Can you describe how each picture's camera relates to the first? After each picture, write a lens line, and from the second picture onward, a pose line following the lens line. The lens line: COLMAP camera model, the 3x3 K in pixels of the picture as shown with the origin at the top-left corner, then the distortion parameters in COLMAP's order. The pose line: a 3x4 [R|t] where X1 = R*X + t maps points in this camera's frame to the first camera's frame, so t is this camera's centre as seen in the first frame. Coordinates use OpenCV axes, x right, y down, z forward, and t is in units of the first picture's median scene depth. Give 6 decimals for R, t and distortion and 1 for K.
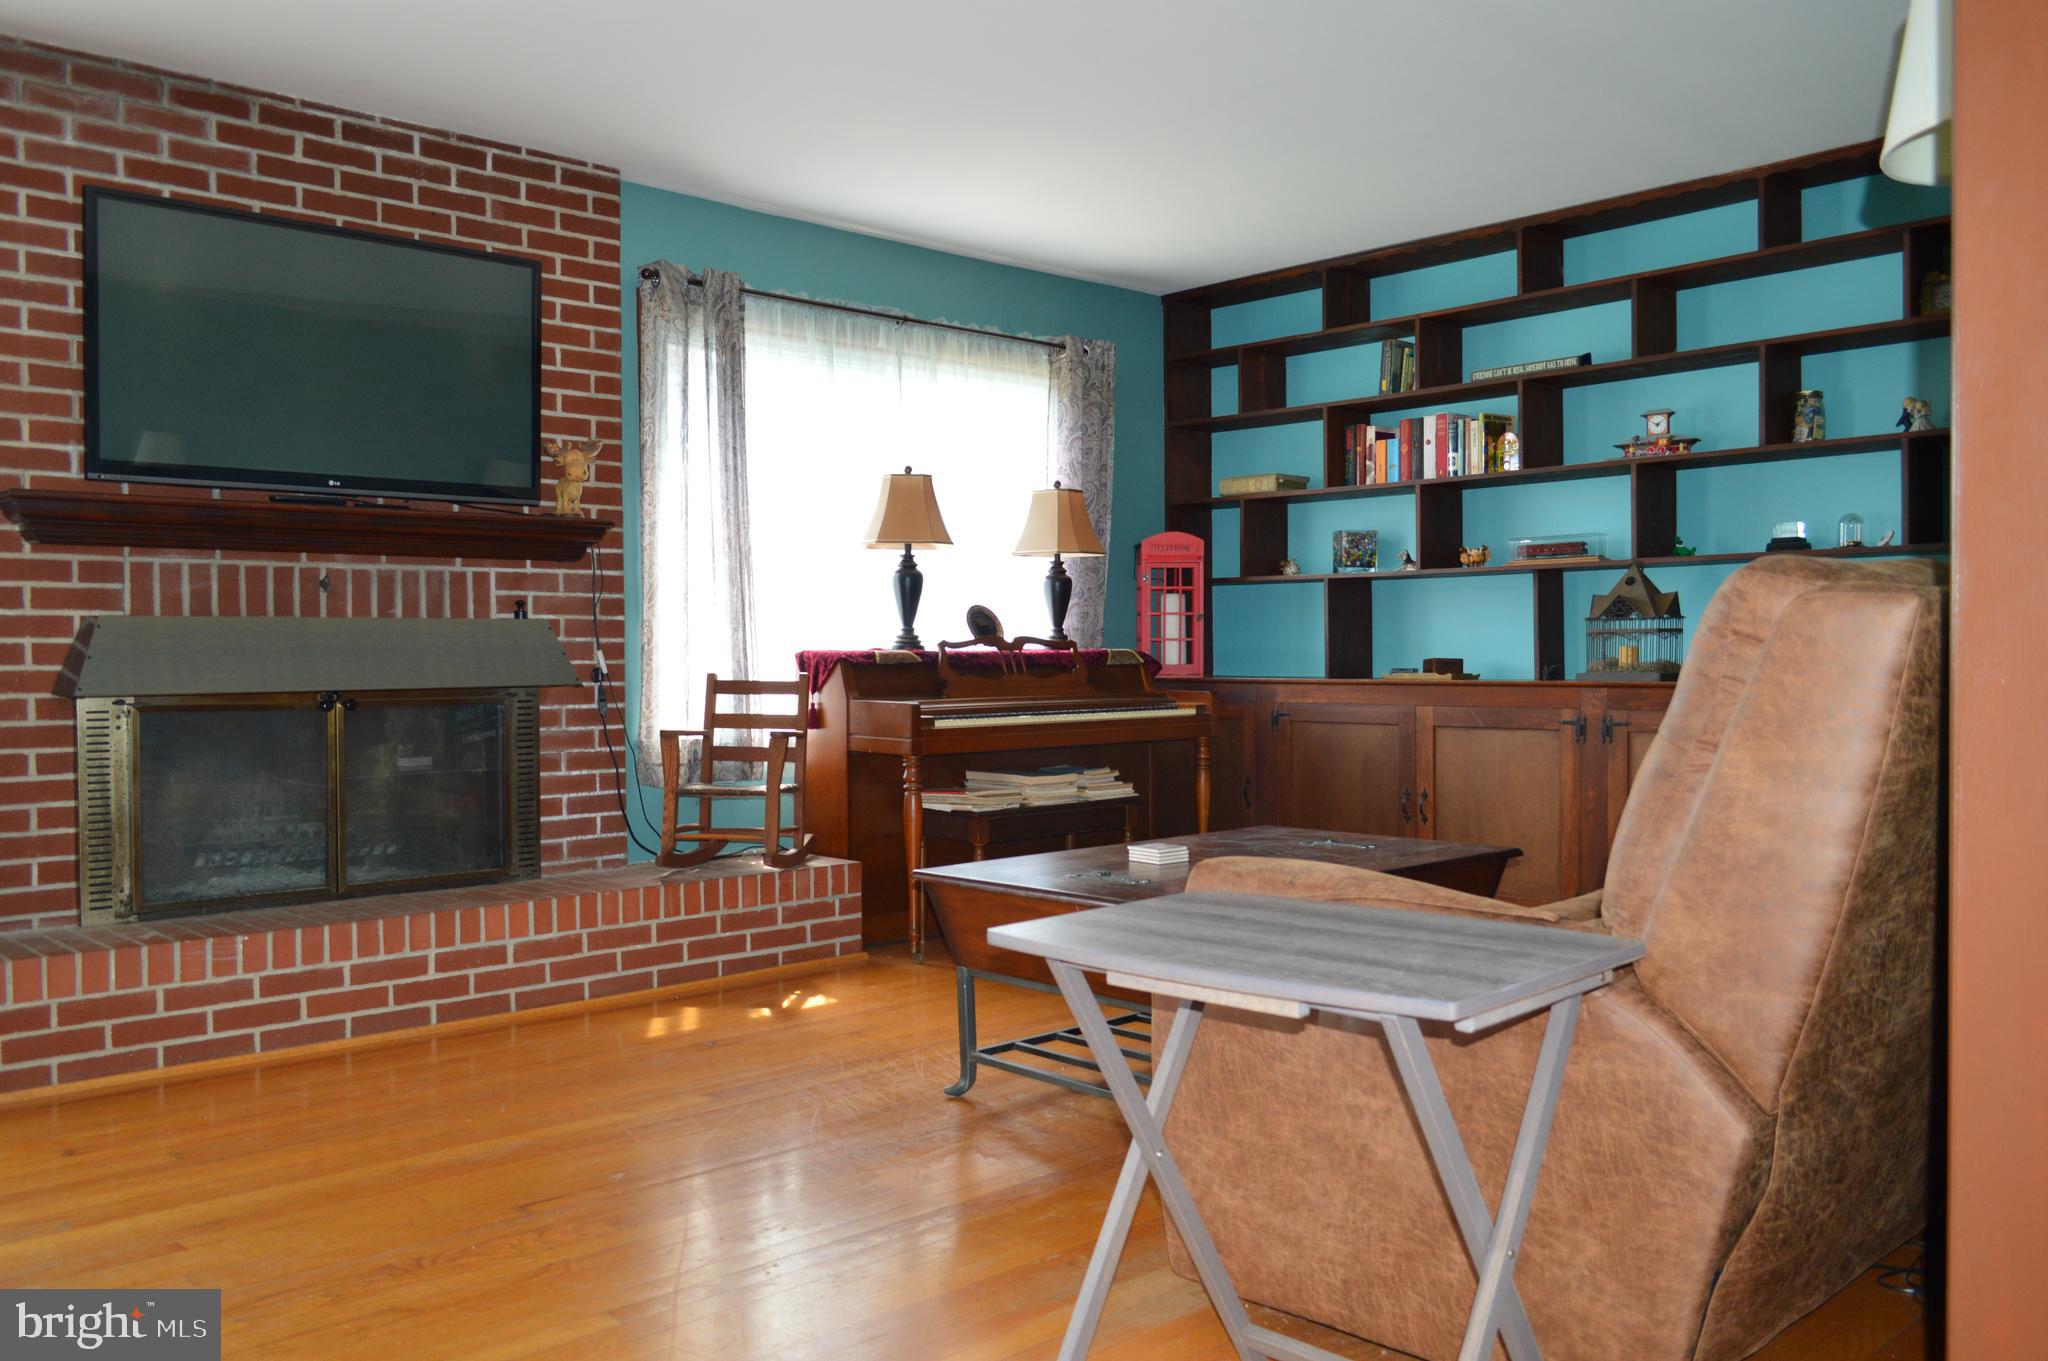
lens RADIAL K [[1621.3, 0, 1015.5], [0, 1621.3, 680.1], [0, 0, 1]] dist [-0.010269, 0.003493]
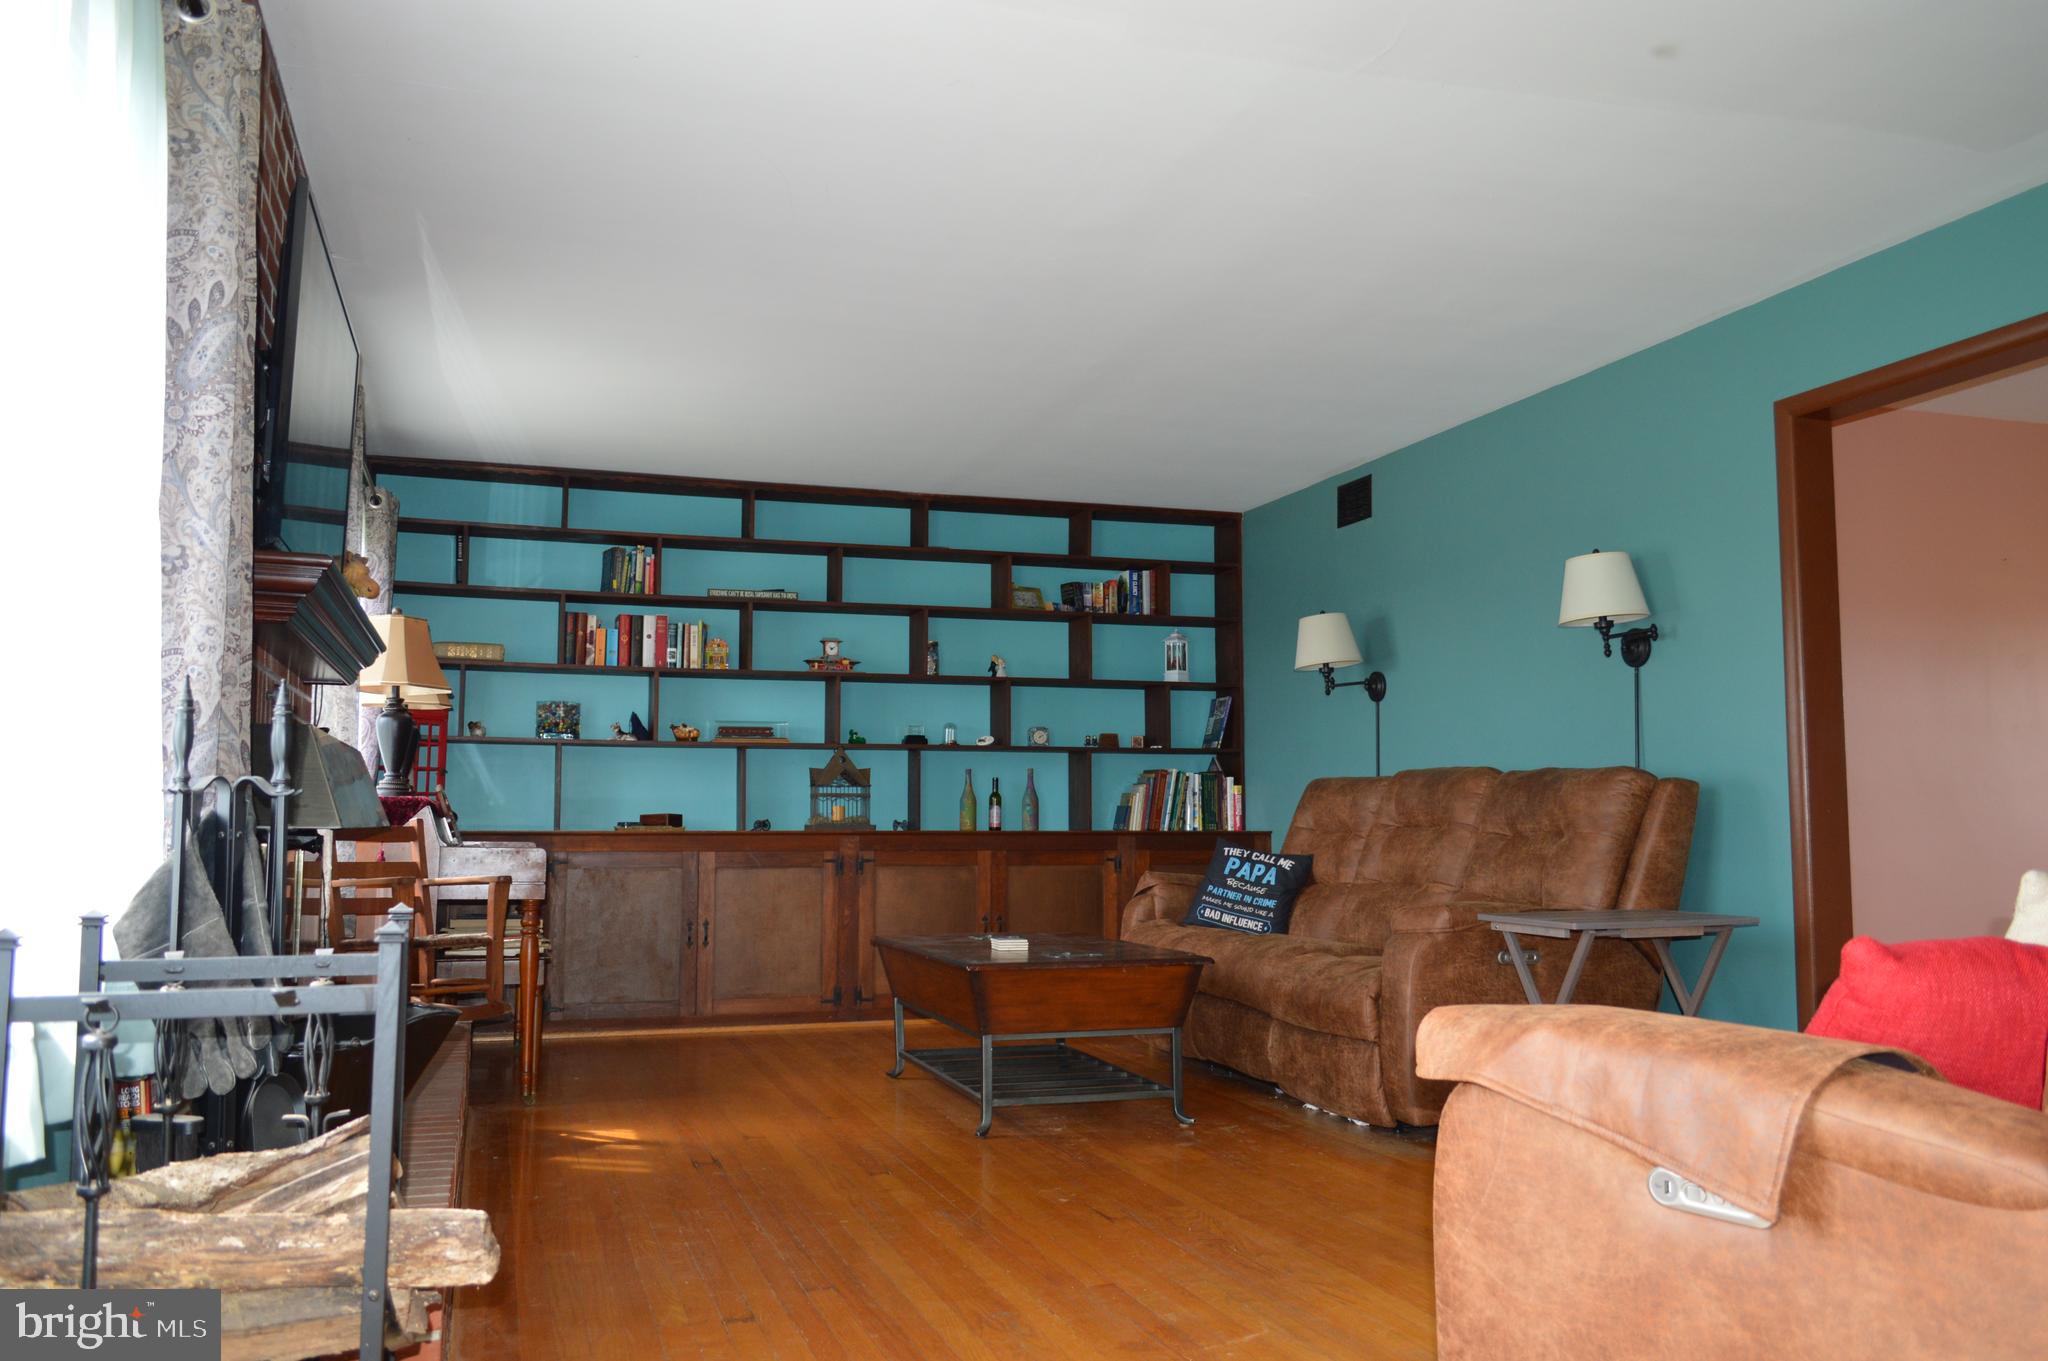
lens RADIAL K [[1621.3, 0, 1016.1], [0, 1621.3, 676.5], [0, 0, 1]] dist [-0.010269, 0.003493]
pose [[0.421311, 0.091423, 0.902296, -0.920580], [0.011678, 0.994277, -0.106196, 0.020299], [-0.906841, 0.055279, 0.417832, 0.305257]]
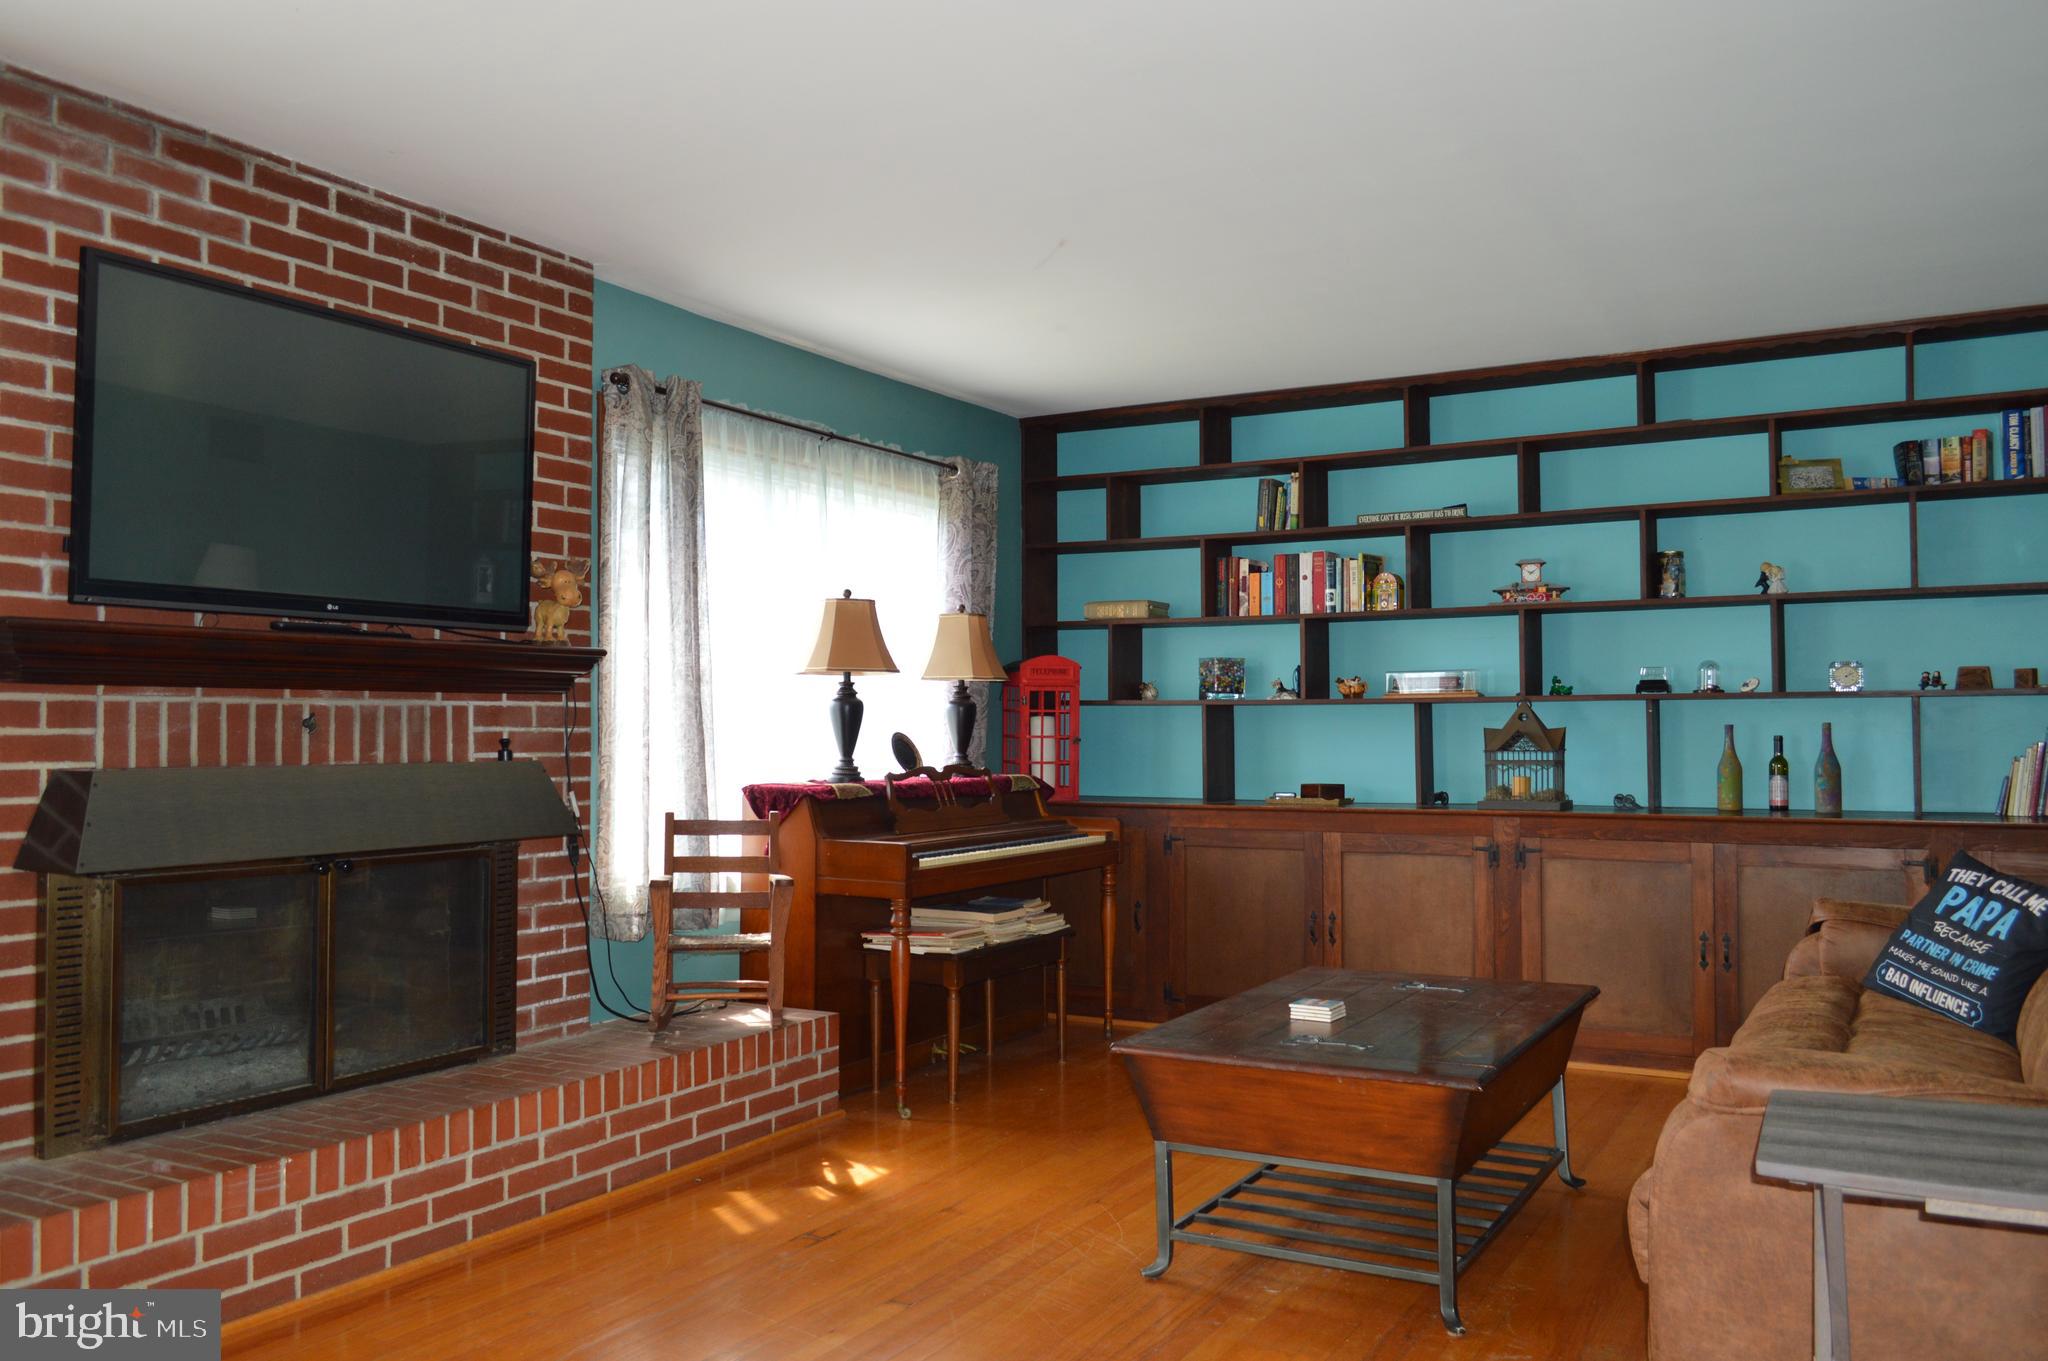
lens RADIAL K [[1621.3, 0, 1017.1], [0, 1621.3, 677.6], [0, 0, 1]] dist [-0.010269, 0.003493]
pose [[0.954418, 0.013389, 0.298174, -0.300259], [0.001648, 0.998742, -0.050123, -0.037214], [-0.298470, 0.048330, 0.953195, 0.068980]]
